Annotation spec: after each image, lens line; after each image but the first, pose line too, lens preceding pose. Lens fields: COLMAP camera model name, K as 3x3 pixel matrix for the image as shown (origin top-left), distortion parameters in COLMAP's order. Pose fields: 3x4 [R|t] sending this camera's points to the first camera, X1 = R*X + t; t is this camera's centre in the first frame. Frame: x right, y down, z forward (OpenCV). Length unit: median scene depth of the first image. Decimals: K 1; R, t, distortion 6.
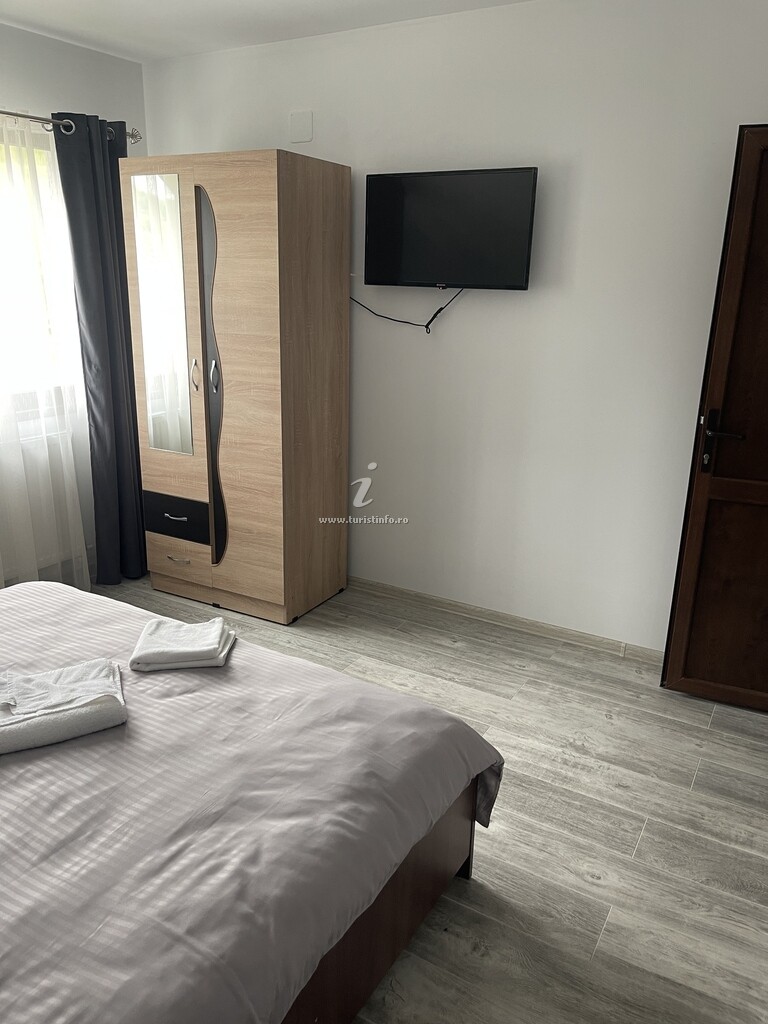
lens RADIAL K [[774.6, 0, 384.1], [0, 774.6, 507.7], [0, 0, 1]] dist [0.042391, -0.058140]
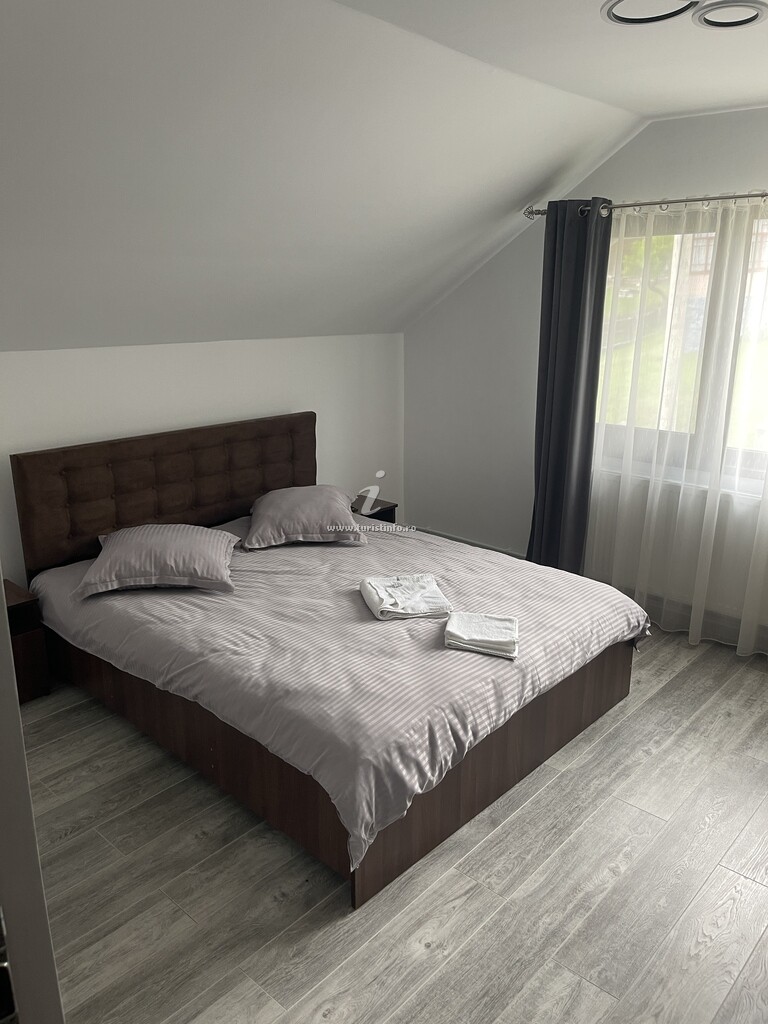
lens RADIAL K [[774.6, 0, 384.3], [0, 774.6, 519.0], [0, 0, 1]] dist [0.042391, -0.058140]
pose [[-0.214393, 0.257153, -0.942289, 1.094727], [-0.290716, 0.904199, 0.312903, -0.408334], [0.932481, 0.341022, -0.119095, 1.092929]]
